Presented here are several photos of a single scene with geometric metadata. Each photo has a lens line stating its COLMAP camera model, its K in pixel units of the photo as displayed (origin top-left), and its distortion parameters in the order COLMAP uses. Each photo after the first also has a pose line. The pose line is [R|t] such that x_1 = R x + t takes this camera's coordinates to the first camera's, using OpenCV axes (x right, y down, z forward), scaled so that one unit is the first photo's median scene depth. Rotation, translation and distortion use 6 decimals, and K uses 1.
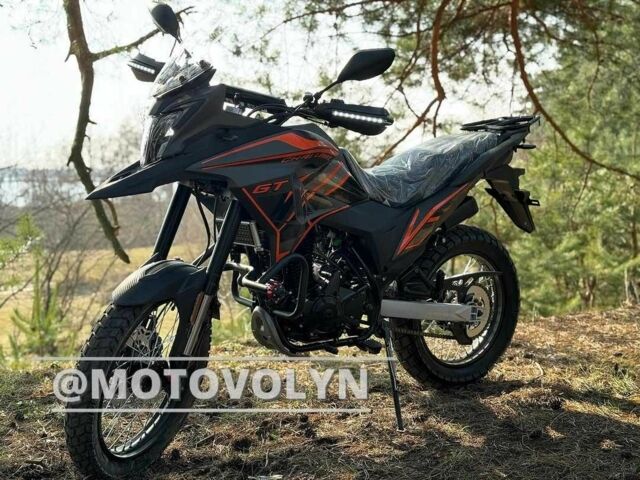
lens RADIAL K [[955.9, 0, 360.3], [0, 955.9, 239.0], [0, 0, 1]] dist [-0.004202, -0.053037]
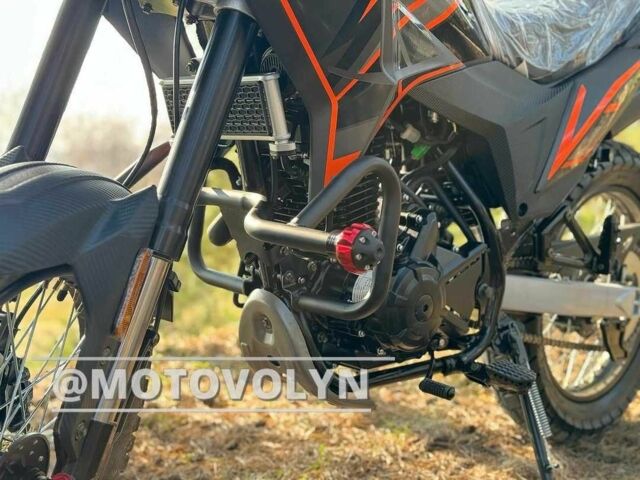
lens RADIAL K [[930.6, 0, 320.0], [0, 930.6, 240.0], [0, 0, 1]] dist [0.111974, -0.032691]
pose [[0.996043, 0.000198, 0.088871, -0.122020], [-0.001445, 0.999902, 0.013960, 0.043298], [-0.088859, -0.014033, 0.995945, 0.594922]]
